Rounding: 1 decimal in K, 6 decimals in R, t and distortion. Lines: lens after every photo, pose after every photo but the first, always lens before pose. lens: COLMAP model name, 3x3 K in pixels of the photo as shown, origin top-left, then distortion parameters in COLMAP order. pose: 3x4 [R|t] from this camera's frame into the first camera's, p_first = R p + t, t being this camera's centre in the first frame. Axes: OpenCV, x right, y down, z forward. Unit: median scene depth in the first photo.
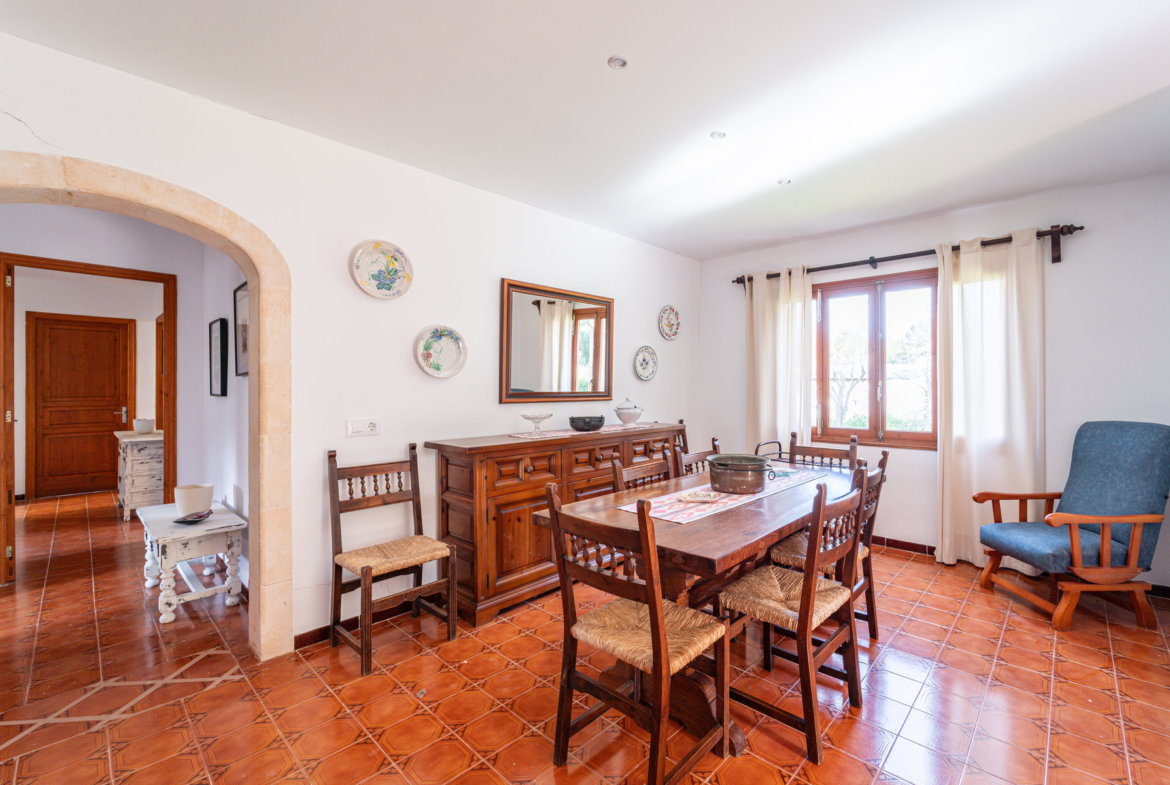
lens RADIAL K [[490.8, 0, 621.5], [0, 490.8, 386.6], [0, 0, 1]] dist [0.000056, -0.001465]
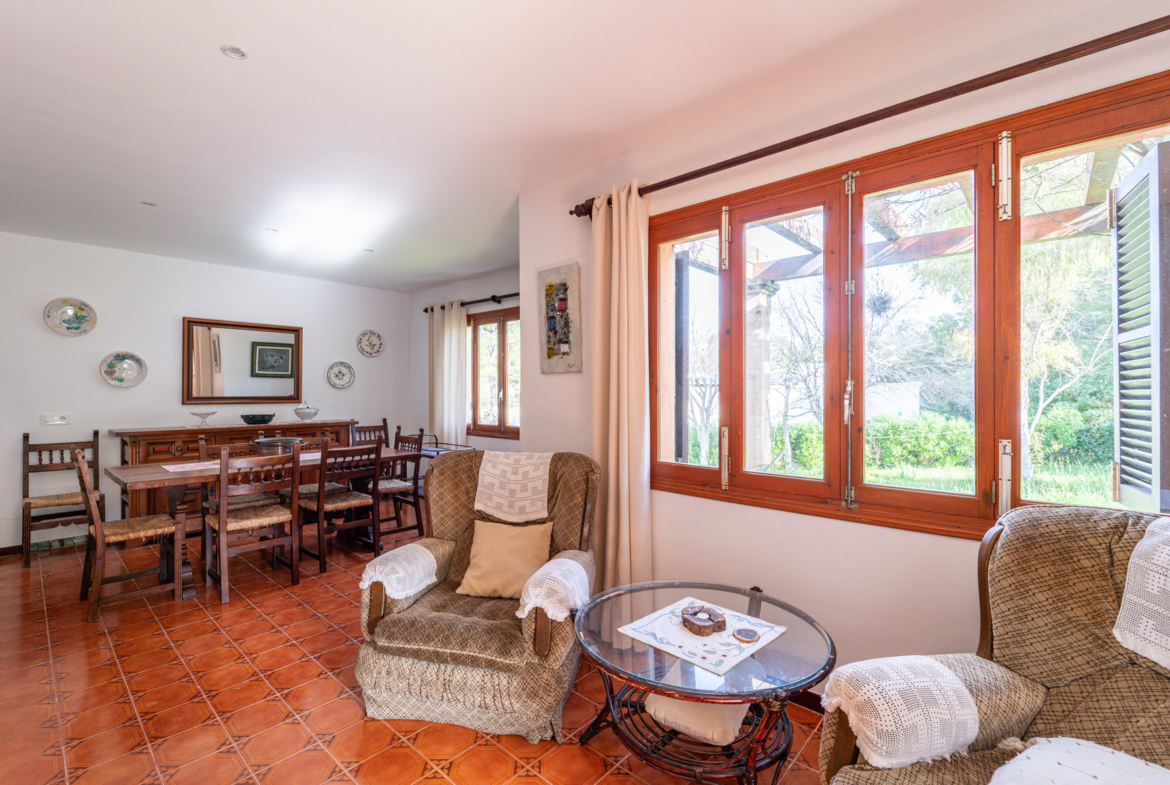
lens RADIAL K [[490.8, 0, 531.9], [0, 490.8, 386.3], [0, 0, 1]] dist [0.000056, -0.001465]
pose [[0.999617, 0.002116, -0.027610, 0.732526], [-0.002411, 0.999940, -0.010671, -0.005134], [0.027586, 0.010733, 0.999562, -0.361225]]
